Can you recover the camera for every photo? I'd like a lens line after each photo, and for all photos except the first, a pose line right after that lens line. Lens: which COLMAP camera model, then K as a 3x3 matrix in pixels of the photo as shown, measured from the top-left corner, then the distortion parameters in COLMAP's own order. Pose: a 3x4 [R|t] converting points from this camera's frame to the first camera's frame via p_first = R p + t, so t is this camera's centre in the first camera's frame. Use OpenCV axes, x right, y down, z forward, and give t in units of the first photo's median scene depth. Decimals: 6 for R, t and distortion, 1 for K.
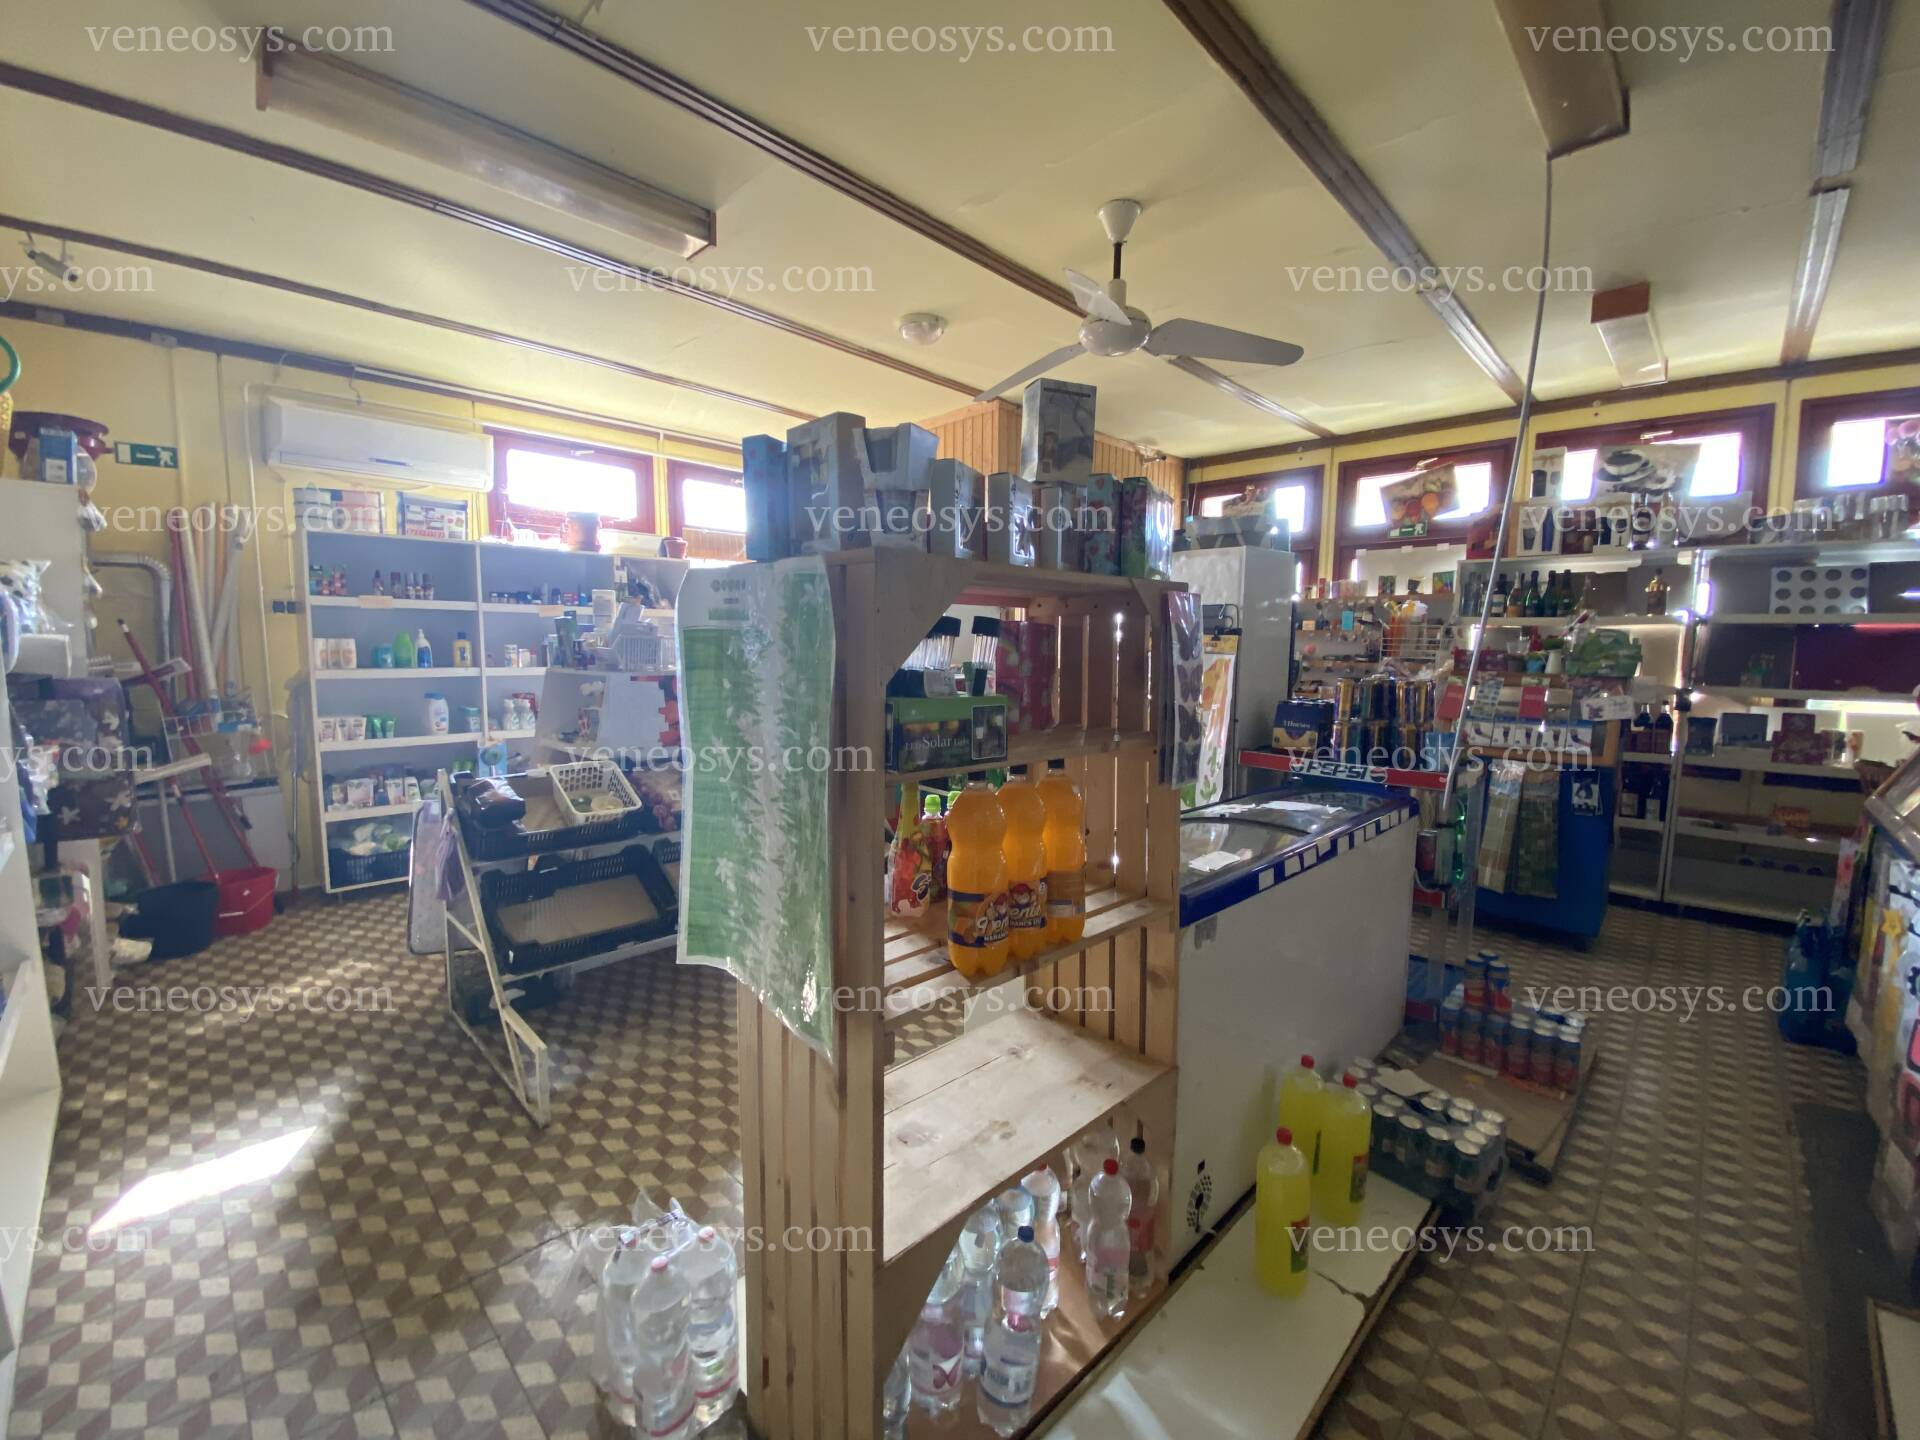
lens RADIAL K [[767.4, 0, 958.2], [0, 767.4, 726.8], [0, 0, 1]] dist [0.016015, -0.018650]
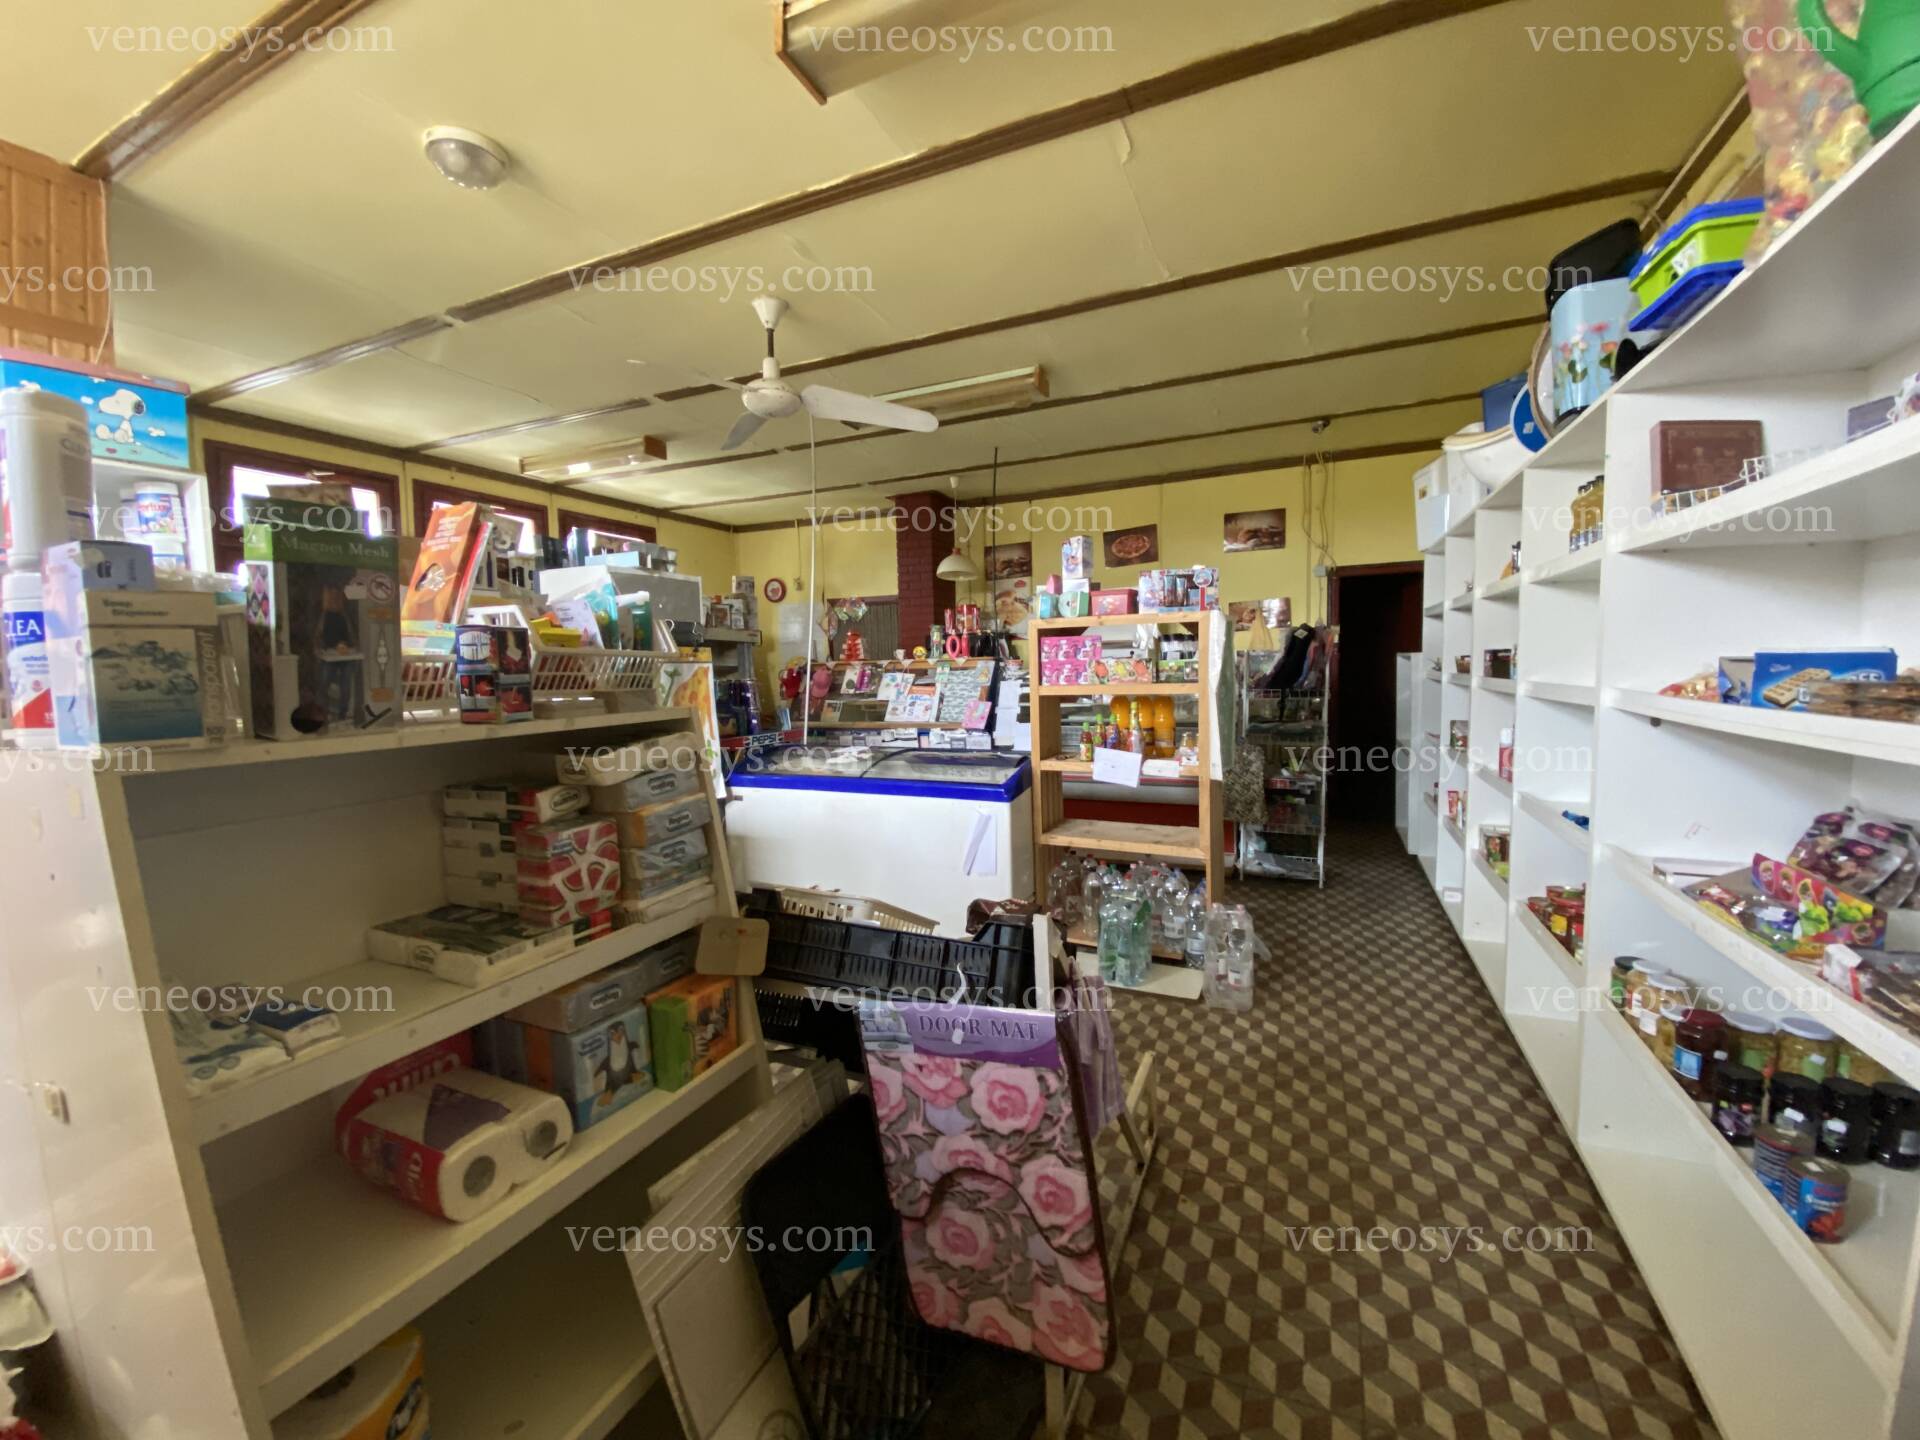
lens RADIAL K [[794.3, 0, 960.0], [0, 794.3, 720.0], [0, 0, 1]] dist [0.000653, -0.000197]
pose [[-0.354960, -0.064921, 0.932625, -0.778480], [0.122945, 0.985680, 0.115407, -0.081054], [-0.926762, 0.155626, -0.341895, 0.856951]]
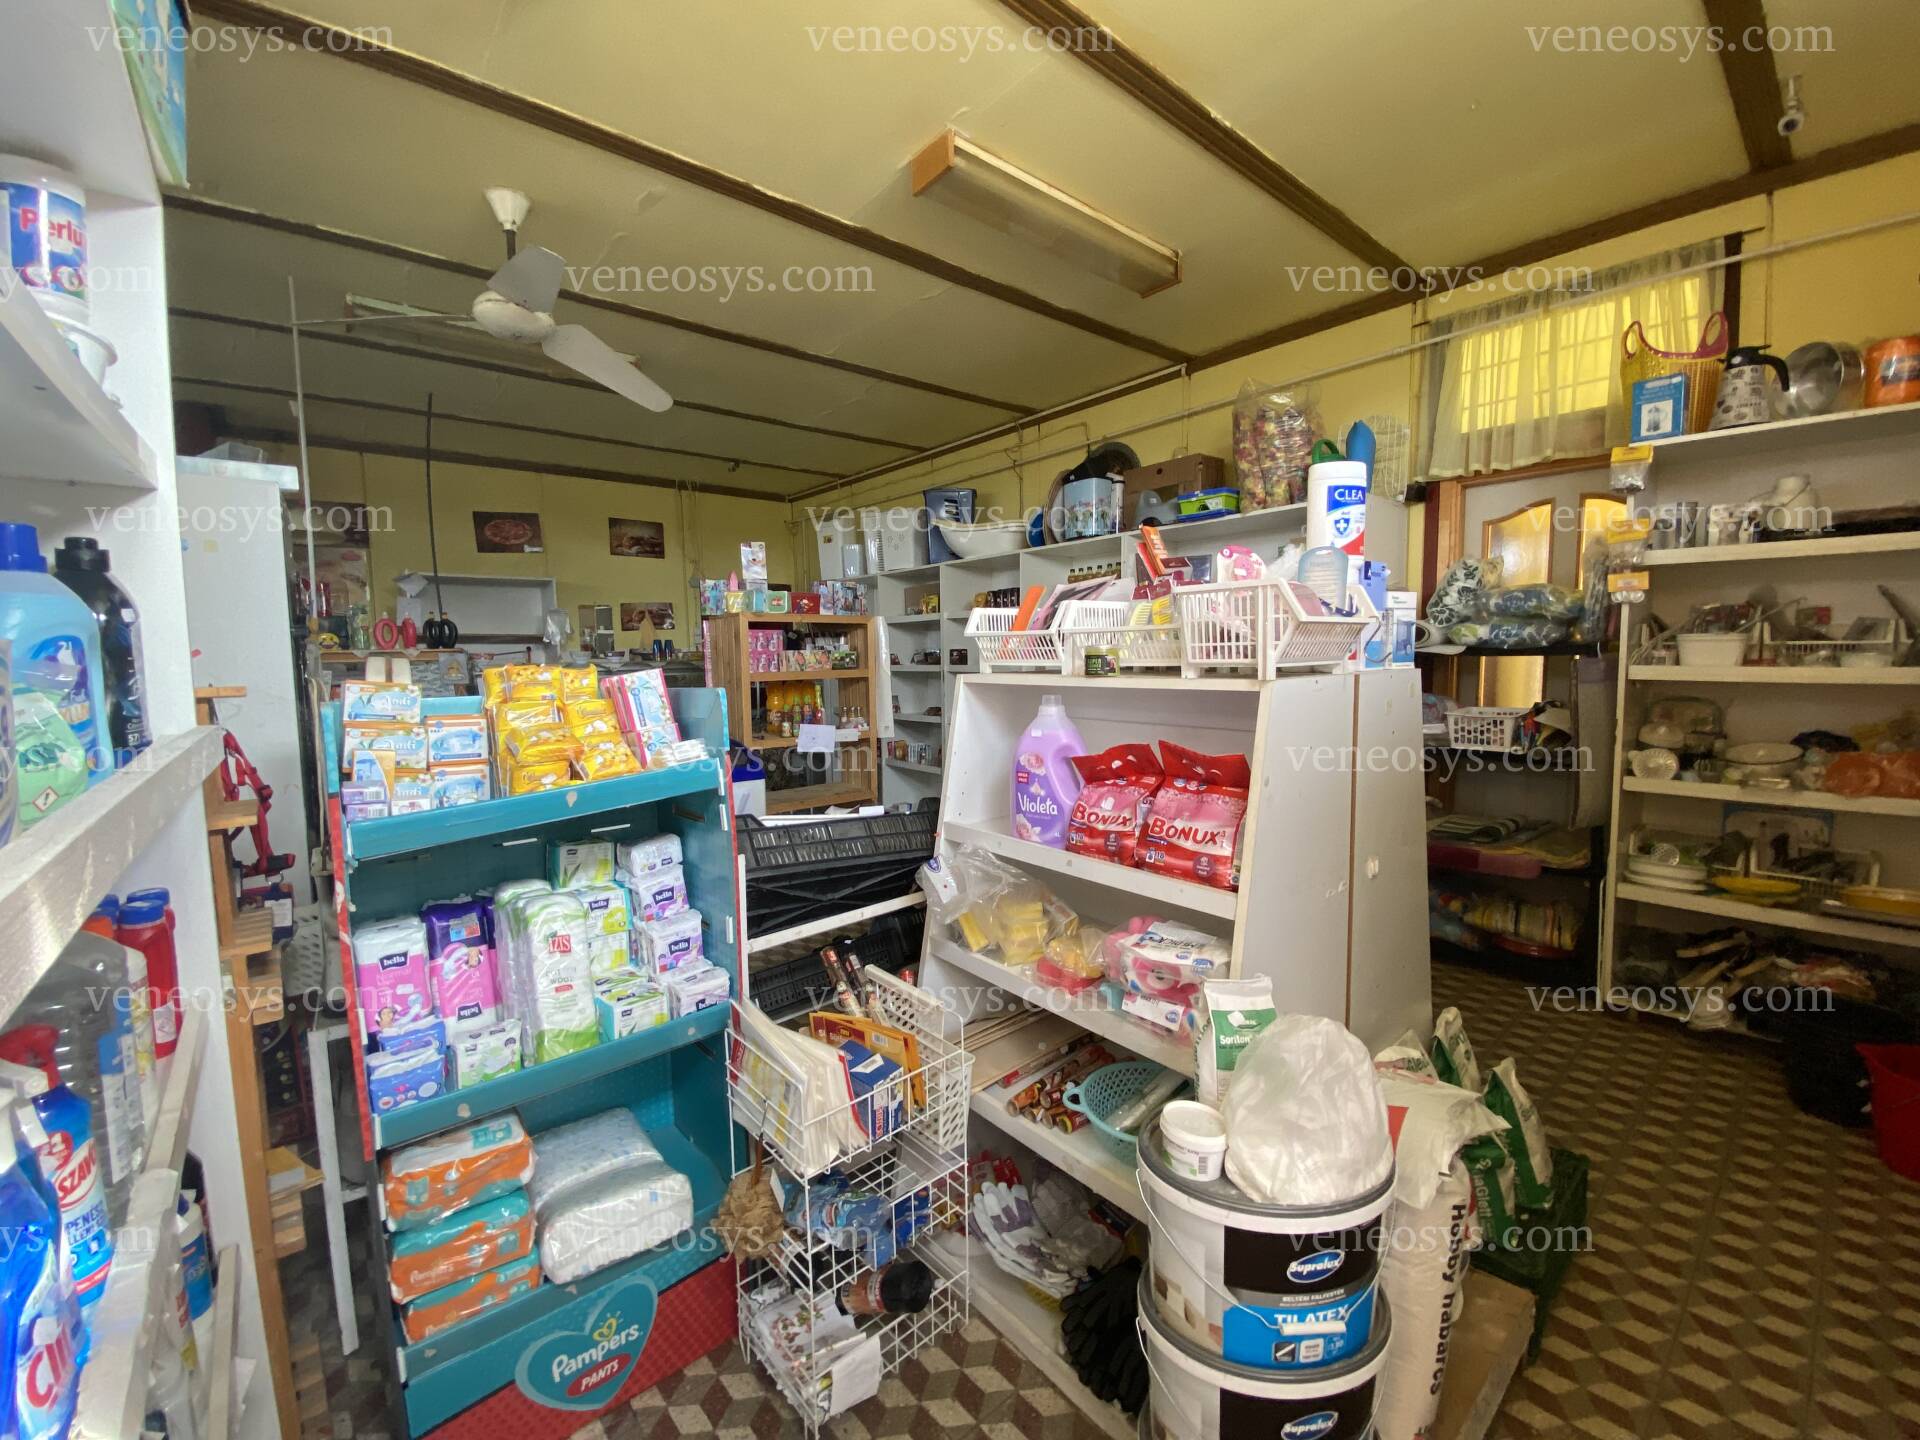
lens RADIAL K [[794.3, 0, 960.0], [0, 794.3, 720.0], [0, 0, 1]] dist [0.000653, -0.000197]
pose [[-0.996708, -0.004127, 0.080976, -0.315810], [0.011508, 0.981394, 0.191660, -0.134947], [-0.080260, 0.191961, -0.978115, 1.427627]]
